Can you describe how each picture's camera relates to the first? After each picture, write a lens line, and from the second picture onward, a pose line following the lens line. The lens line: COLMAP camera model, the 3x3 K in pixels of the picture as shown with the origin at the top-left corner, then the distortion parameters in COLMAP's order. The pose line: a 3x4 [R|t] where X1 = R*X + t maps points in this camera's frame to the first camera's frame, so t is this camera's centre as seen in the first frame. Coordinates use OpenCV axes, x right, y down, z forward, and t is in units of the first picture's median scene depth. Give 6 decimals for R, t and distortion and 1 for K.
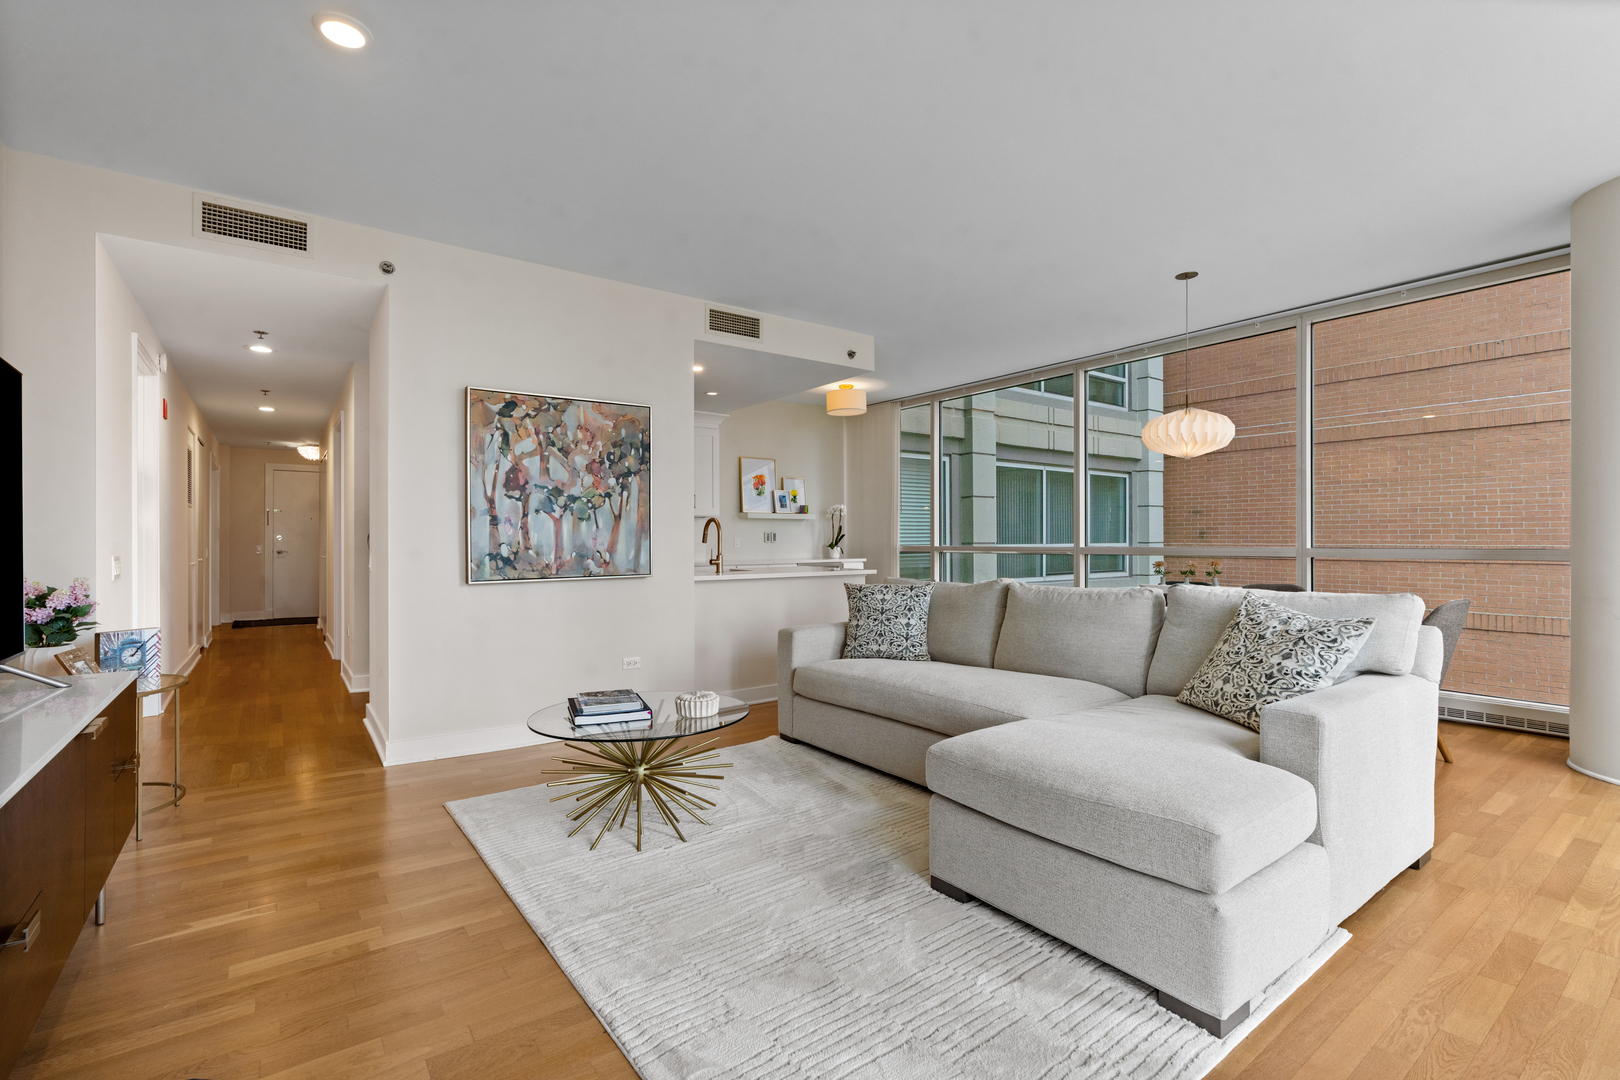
lens RADIAL K [[744.1, 0, 817.8], [0, 744.1, 537.6], [0, 0, 1]] dist [0.003833, 0.000609]
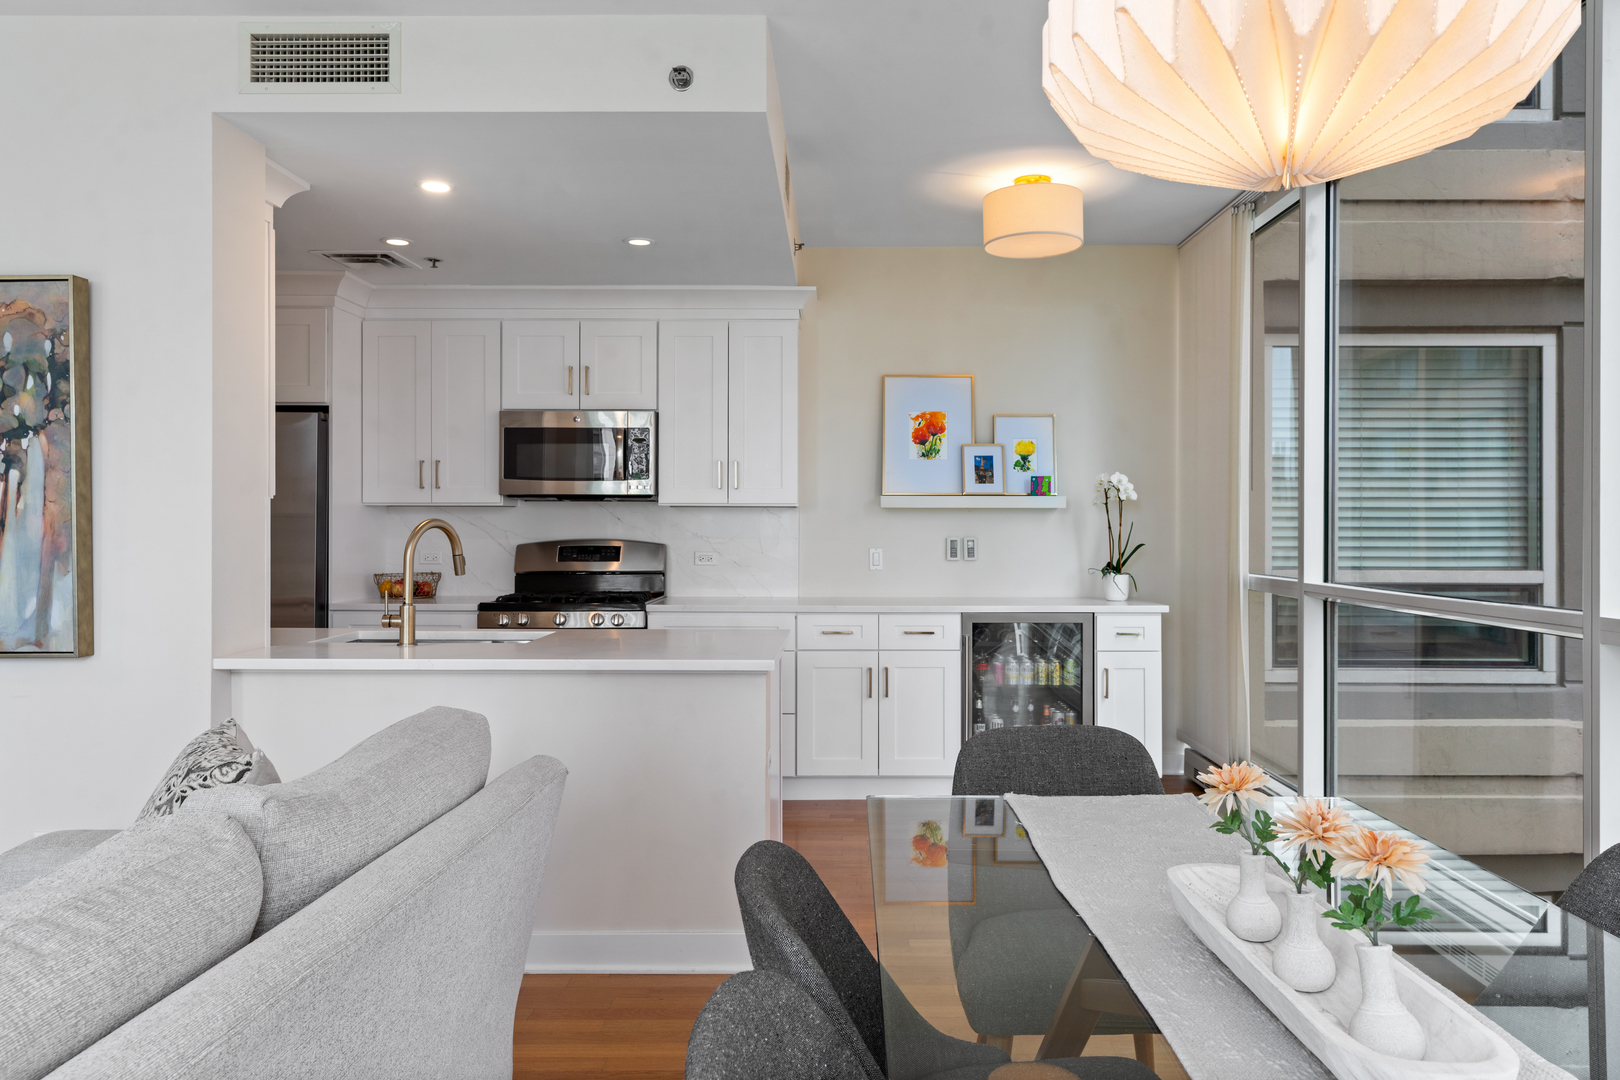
lens RADIAL K [[1187.6, 0, 808.7], [0, 1187.6, 532.3], [0, 0, 1]] dist [0.000345, 0.000902]
pose [[0.795171, 0.009384, -0.606312, 0.301782], [-0.004518, 0.999944, 0.009551, -0.017198], [0.606368, -0.004855, 0.795169, 0.375140]]
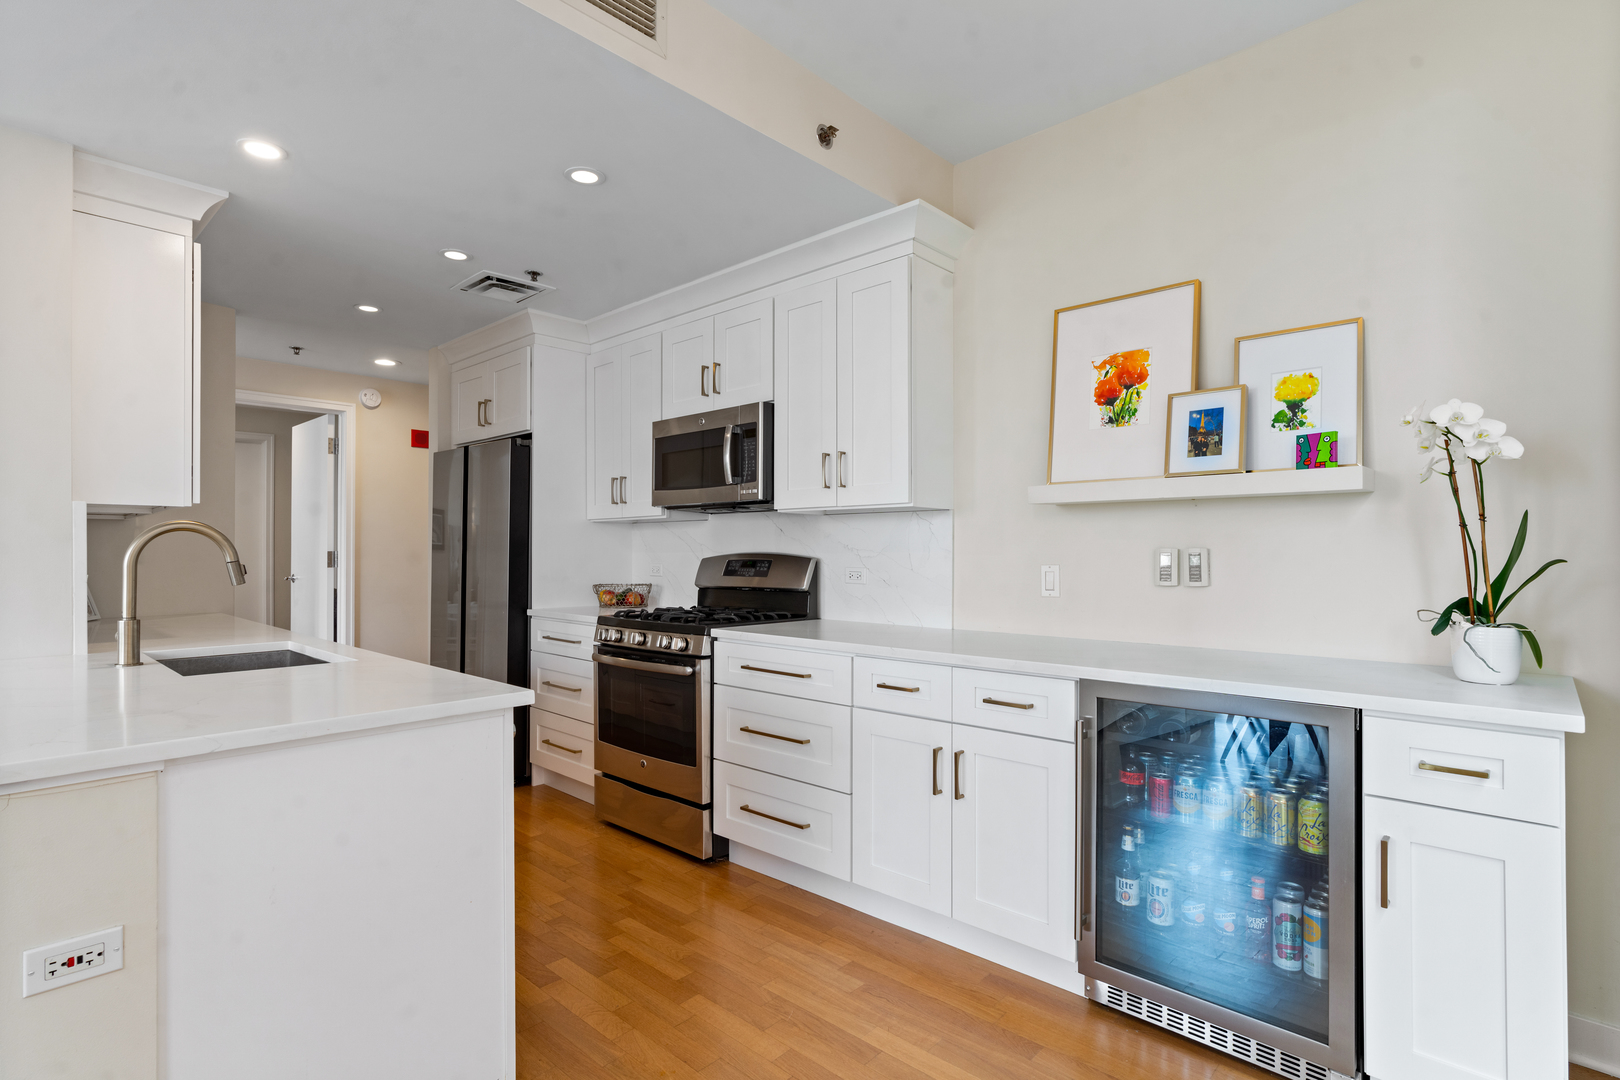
lens RADIAL K [[770.7, 0, 811.5], [0, 770.7, 550.6], [0, 0, 1]] dist [-0.009061, -0.000158]
pose [[0.177378, 0.002562, -0.984139, 0.194843], [-0.000150, 0.999997, 0.002576, -0.007557], [0.984143, -0.000310, 0.177378, 0.821949]]
